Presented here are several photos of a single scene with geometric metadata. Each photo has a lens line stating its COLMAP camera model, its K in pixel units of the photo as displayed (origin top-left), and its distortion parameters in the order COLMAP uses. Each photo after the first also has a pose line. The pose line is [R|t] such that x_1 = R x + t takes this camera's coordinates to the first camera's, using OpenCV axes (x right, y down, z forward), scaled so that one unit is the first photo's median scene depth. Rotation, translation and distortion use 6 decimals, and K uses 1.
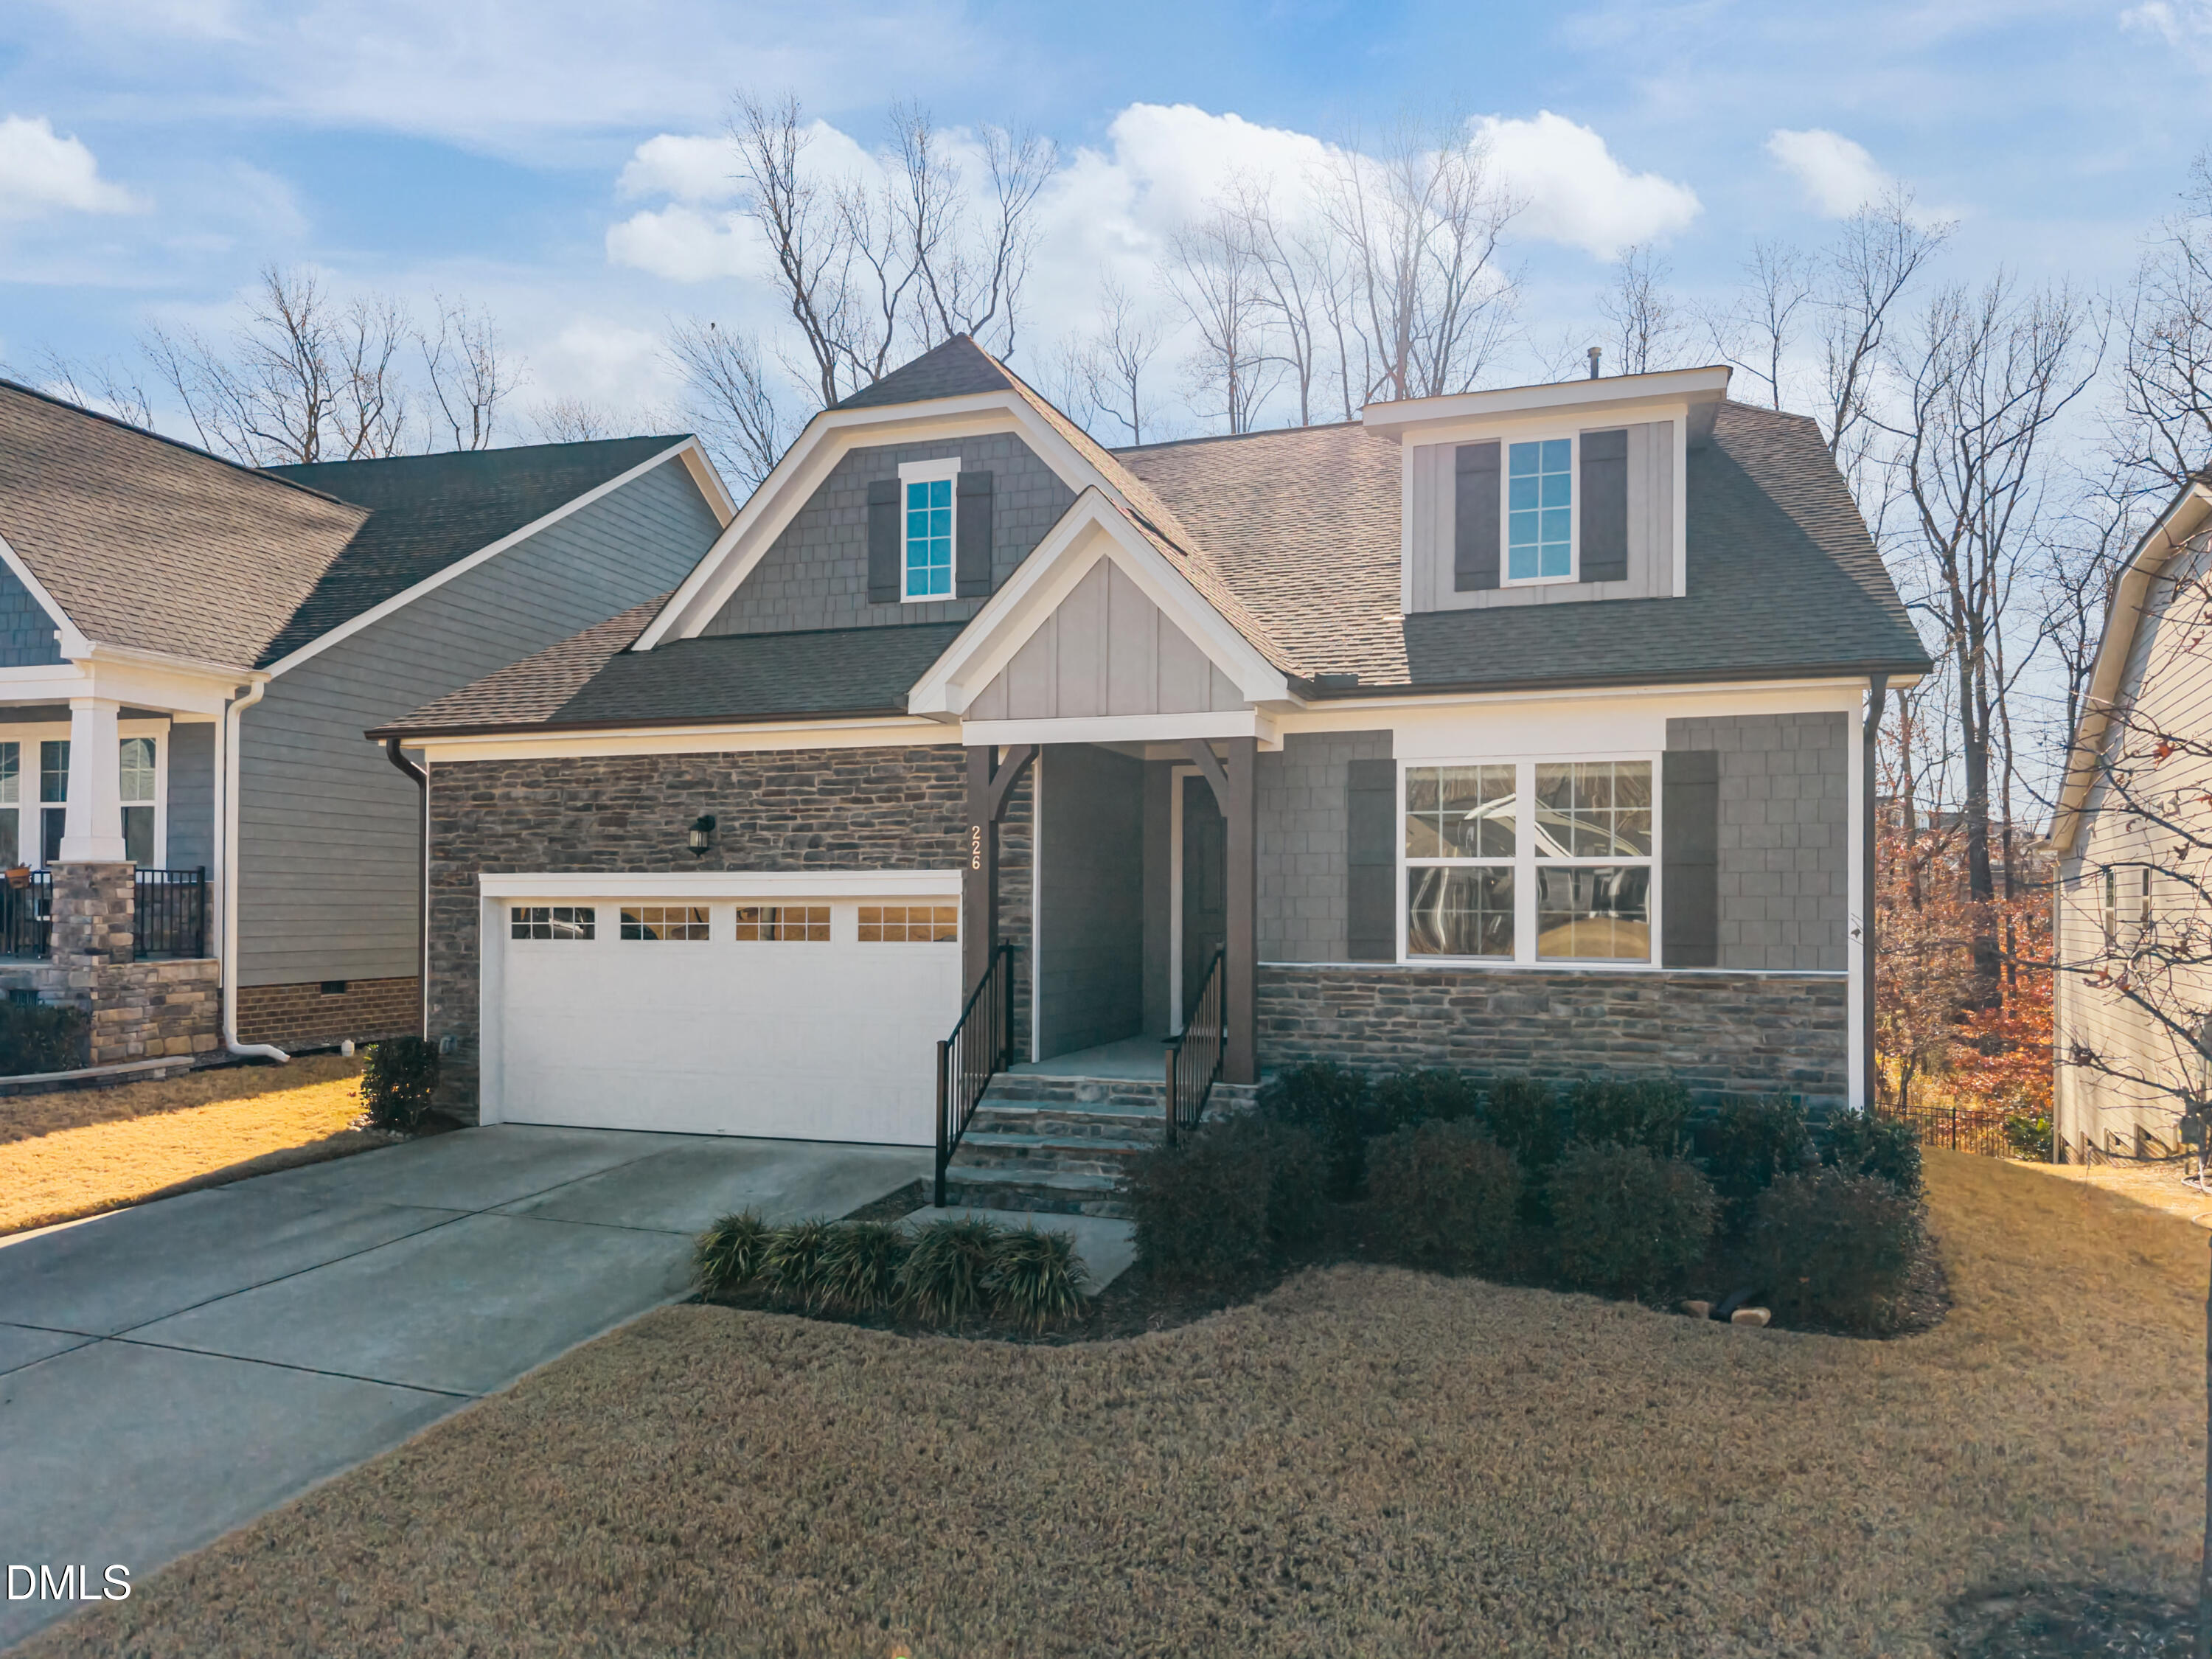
lens RADIAL K [[1585.4, 0, 1106.0], [0, 1585.4, 829.5], [0, 0, 1]] dist [0.002754, -0.000110]
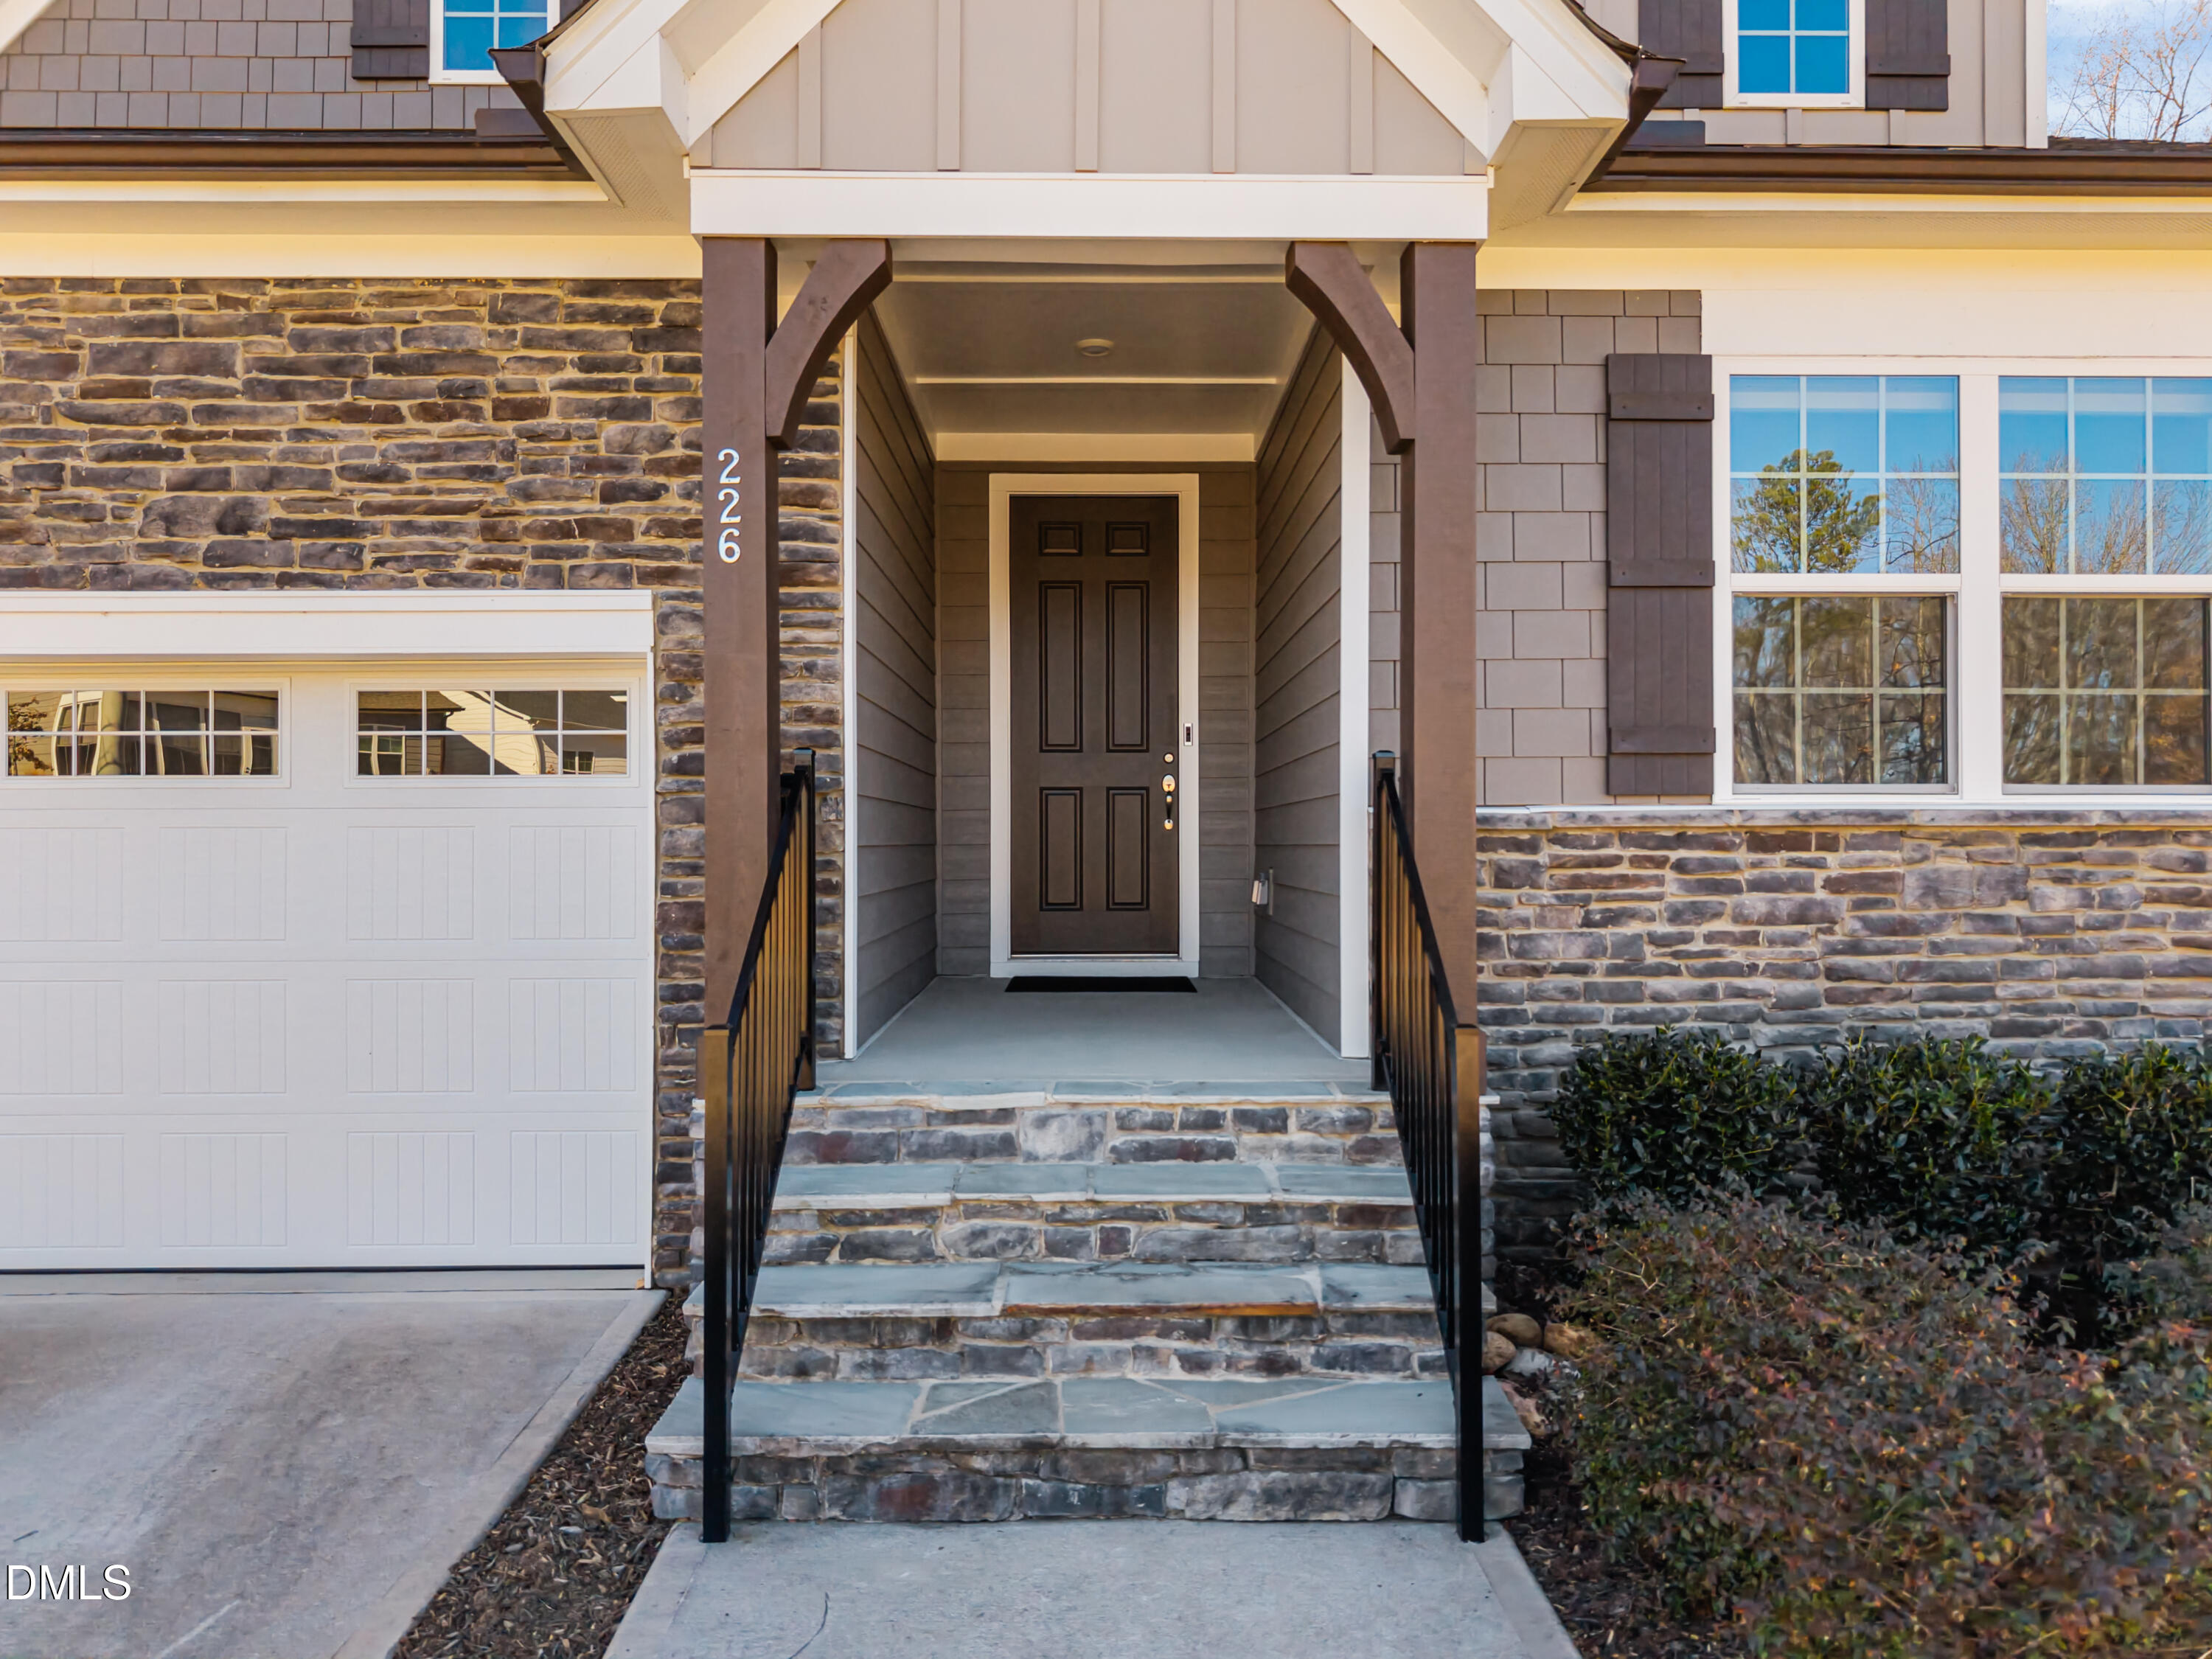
lens RADIAL K [[1541.1, 0, 1106.0], [0, 1541.1, 829.5], [0, 0, 1]] dist [-0.022392, -0.004922]
pose [[0.931405, -0.001370, 0.363982, -0.137228], [-0.011758, 0.999358, 0.033849, 0.078075], [-0.363794, -0.035807, 0.930791, 0.646594]]
